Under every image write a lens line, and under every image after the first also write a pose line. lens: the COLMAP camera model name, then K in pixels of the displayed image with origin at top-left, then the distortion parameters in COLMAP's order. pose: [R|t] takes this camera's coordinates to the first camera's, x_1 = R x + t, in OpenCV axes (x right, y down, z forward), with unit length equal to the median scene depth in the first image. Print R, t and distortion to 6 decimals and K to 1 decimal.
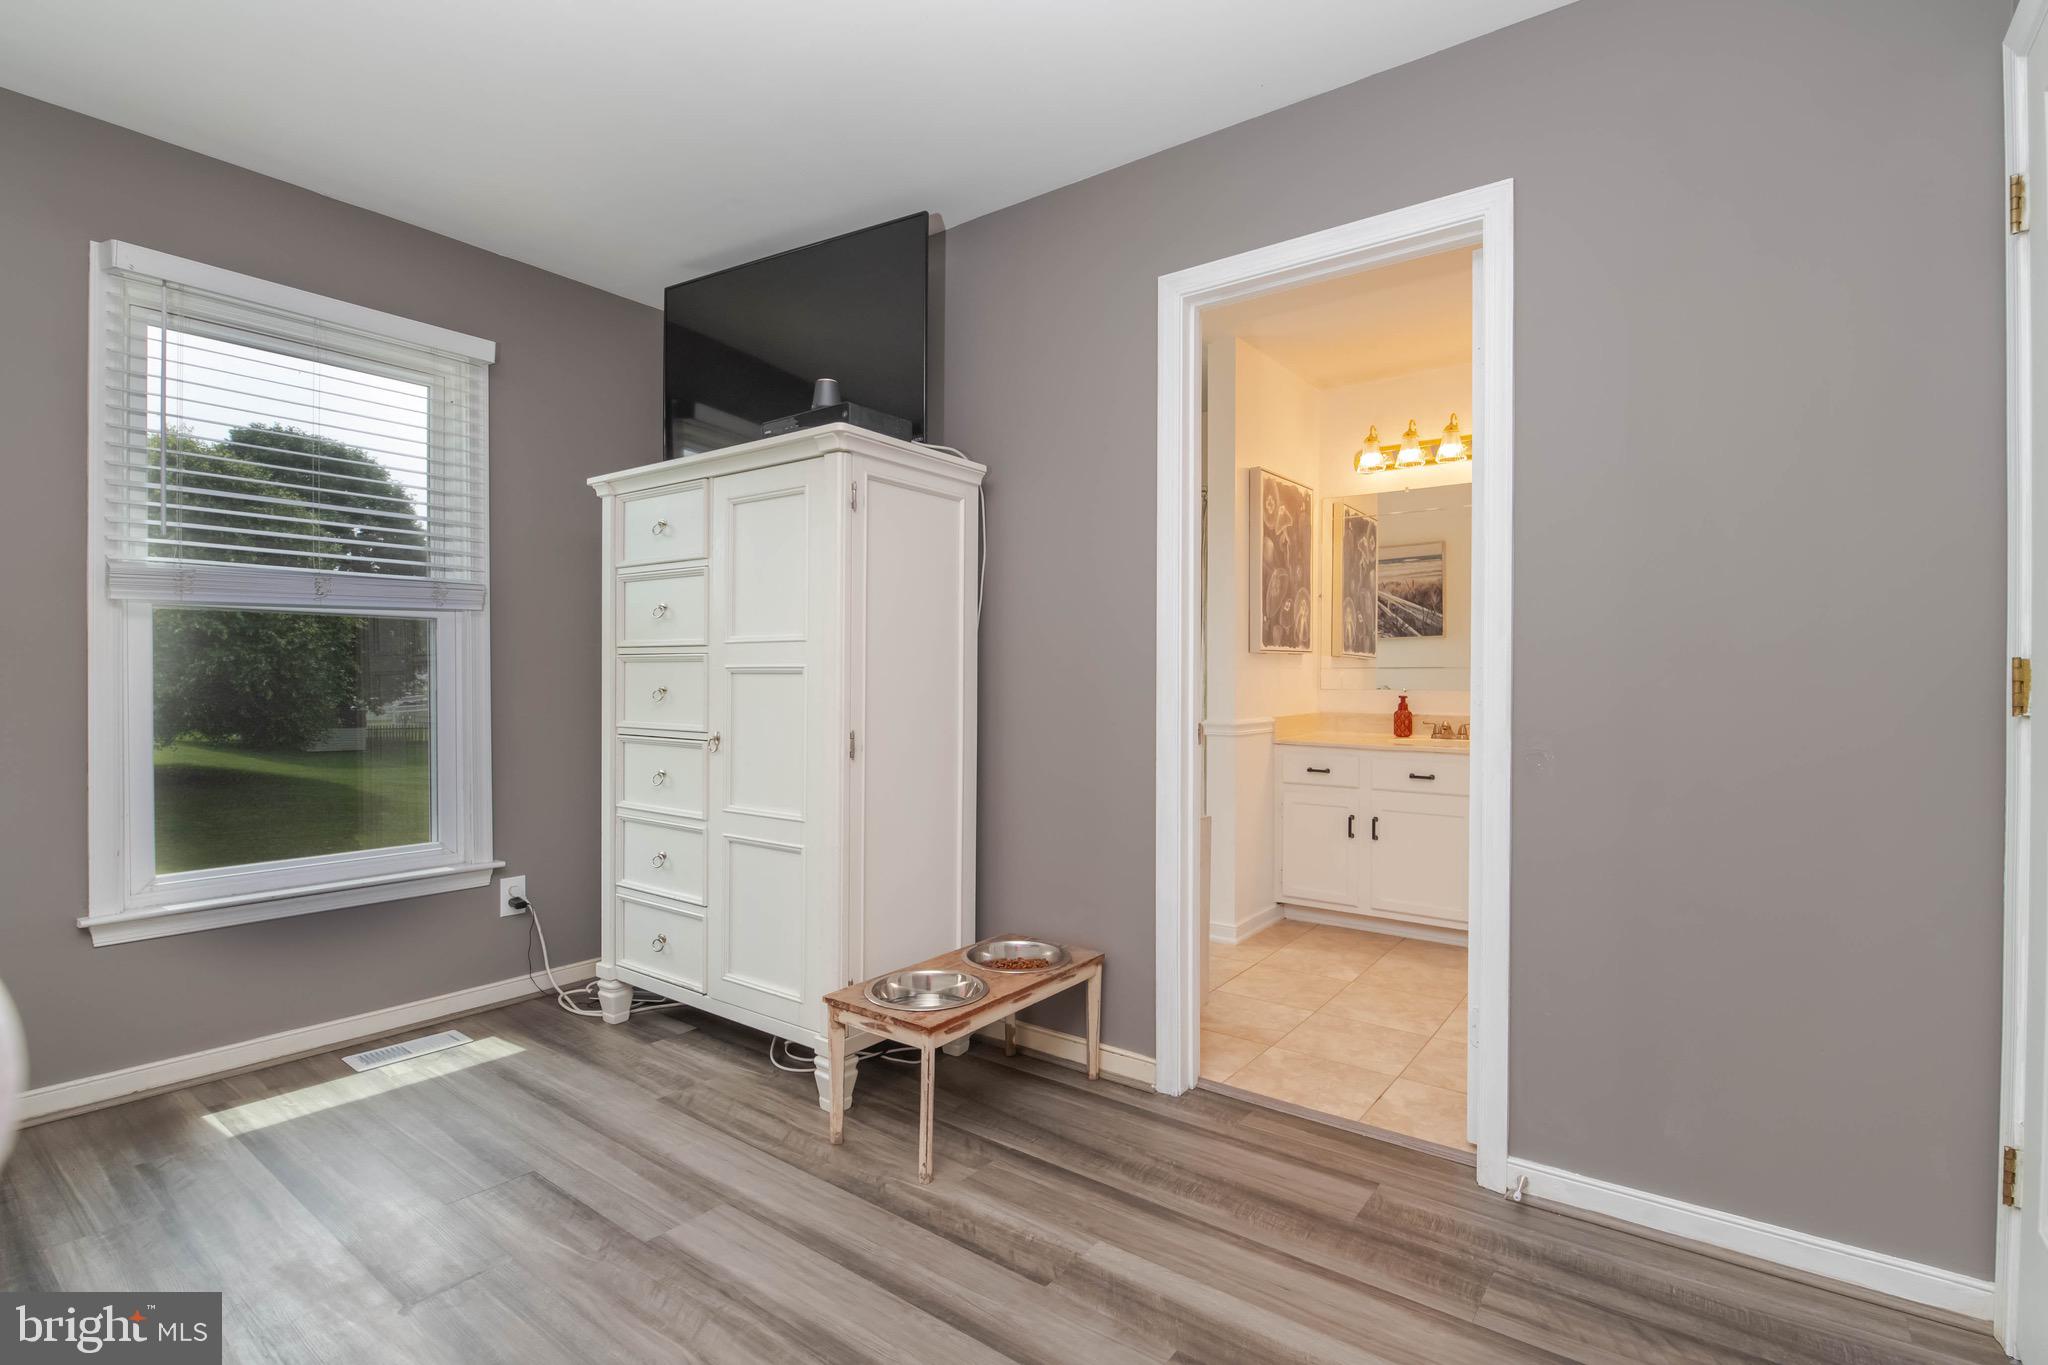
lens RADIAL K [[957.3, 0, 1013.9], [0, 957.3, 700.7], [0, 0, 1]] dist [-0.003972, -0.000379]
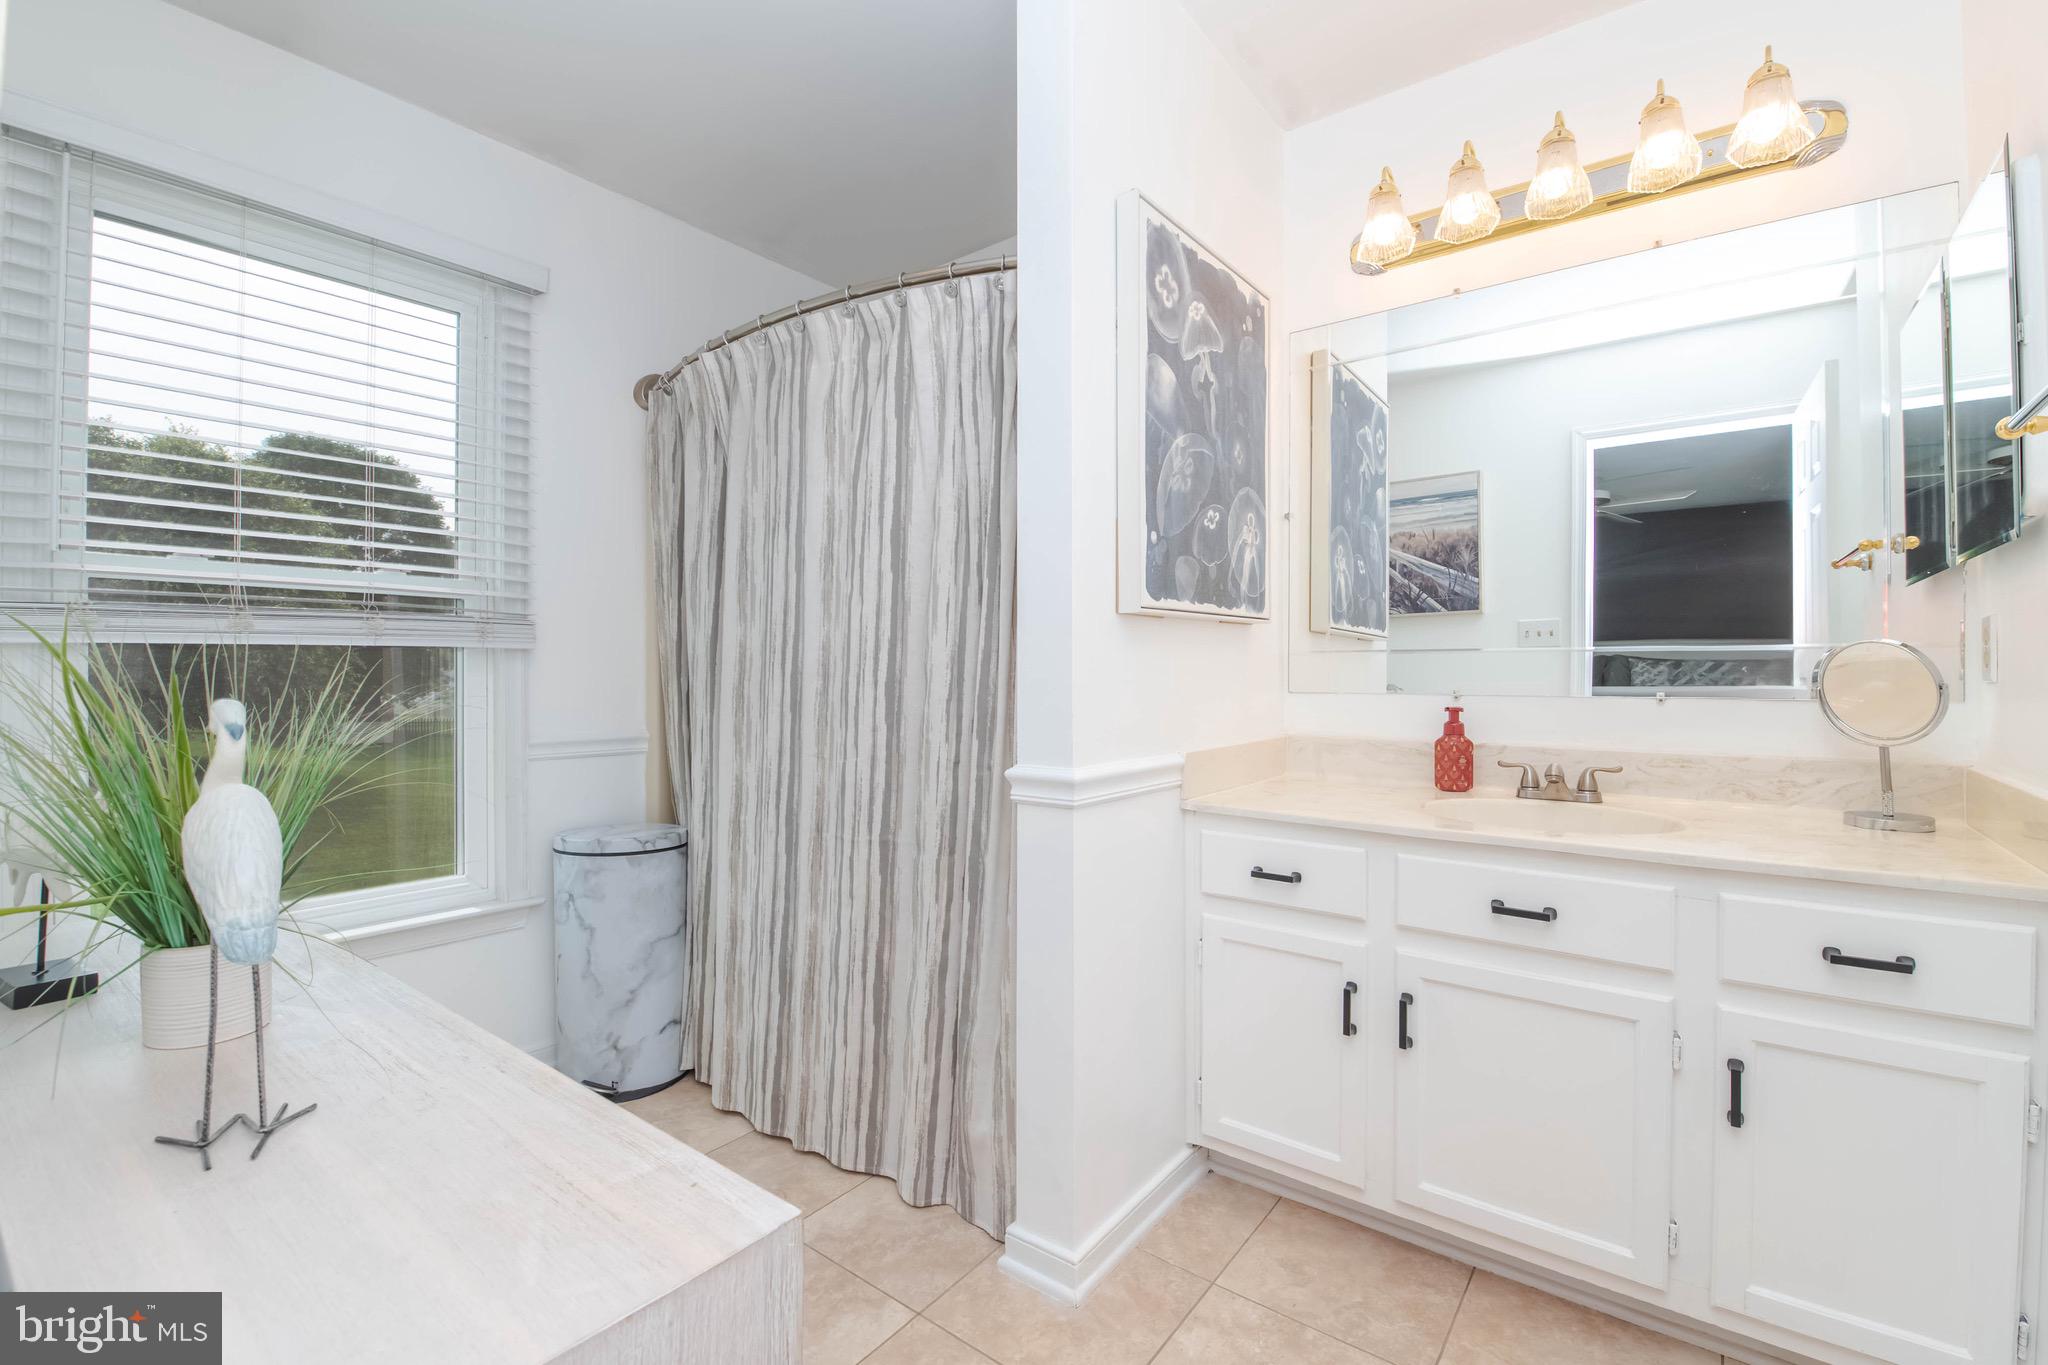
lens RADIAL K [[878.1, 0, 1043.0], [0, 878.1, 686.9], [0, 0, 1]] dist [-0.005142, -0.000976]
pose [[0.999948, -0.002472, 0.009943, 0.187976], [0.002583, 0.999933, -0.011243, -0.010440], [-0.009914, 0.011268, 0.999887, 0.539554]]
